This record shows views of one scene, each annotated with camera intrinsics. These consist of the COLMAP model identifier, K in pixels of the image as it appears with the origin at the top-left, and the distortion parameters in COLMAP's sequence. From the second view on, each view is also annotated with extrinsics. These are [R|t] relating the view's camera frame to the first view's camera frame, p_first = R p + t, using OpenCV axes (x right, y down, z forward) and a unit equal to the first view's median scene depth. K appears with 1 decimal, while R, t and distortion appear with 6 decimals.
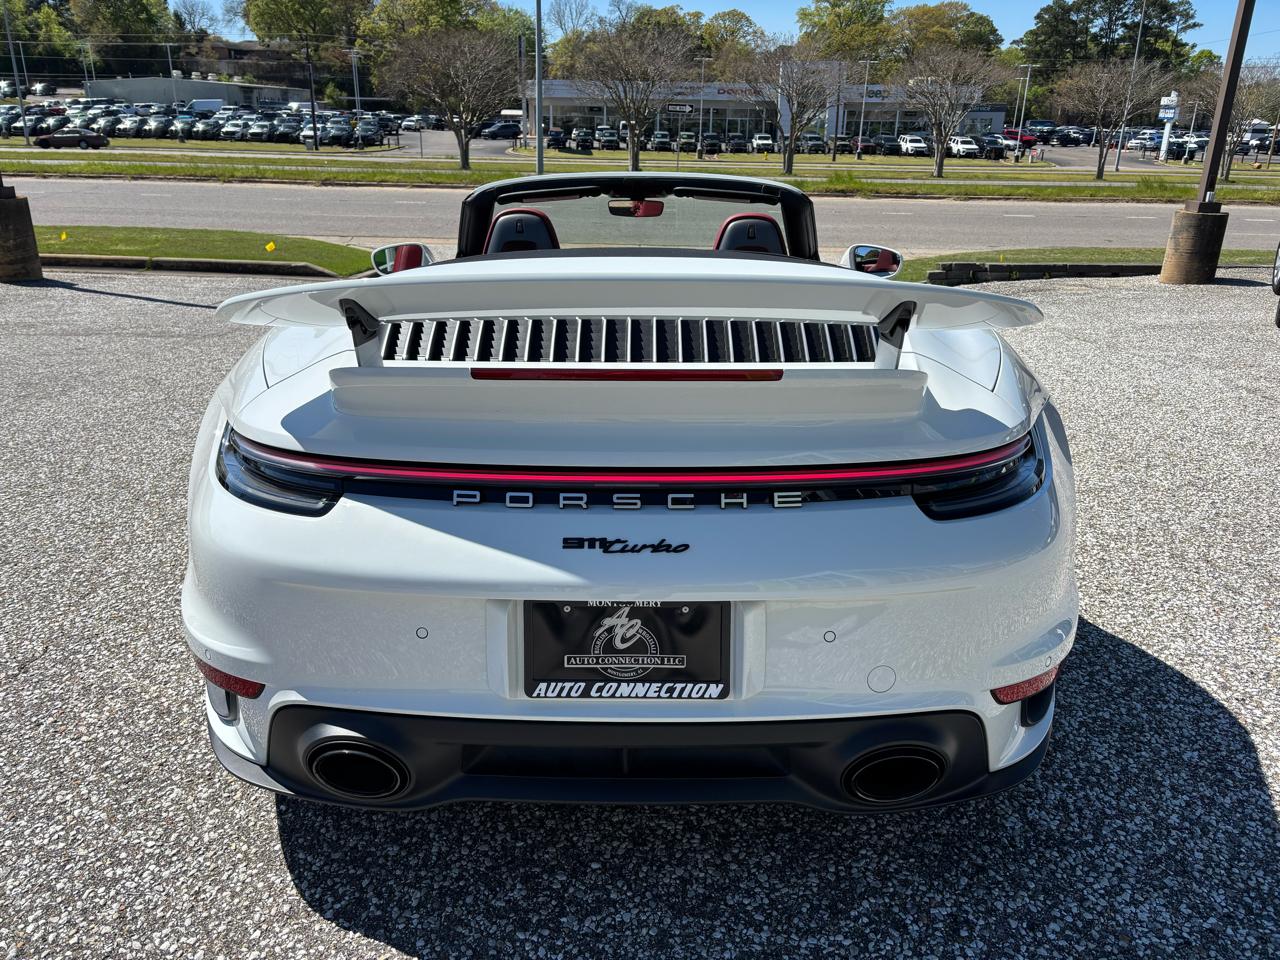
lens RADIAL K [[965.3, 0, 632.7], [0, 965.3, 486.0], [0, 0, 1]] dist [0.054283, -0.065585]
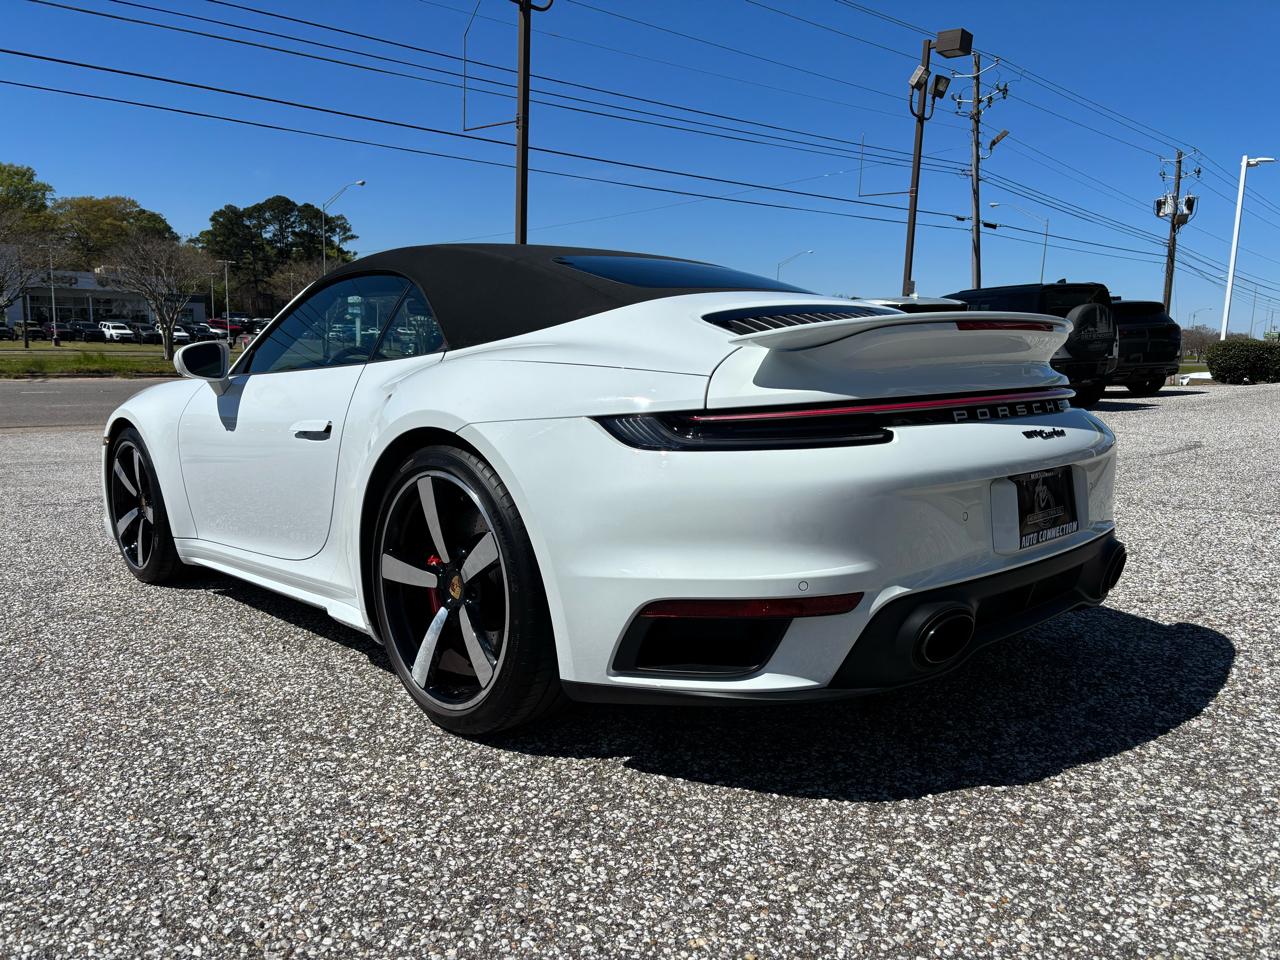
lens RADIAL K [[965.3, 0, 631.7], [0, 965.3, 489.1], [0, 0, 1]] dist [0.054283, -0.065585]
pose [[0.724194, -0.105626, 0.681459, -0.241135], [0.226014, 0.969972, -0.089842, 0.021605], [-0.651507, 0.219082, 0.726320, 0.052162]]
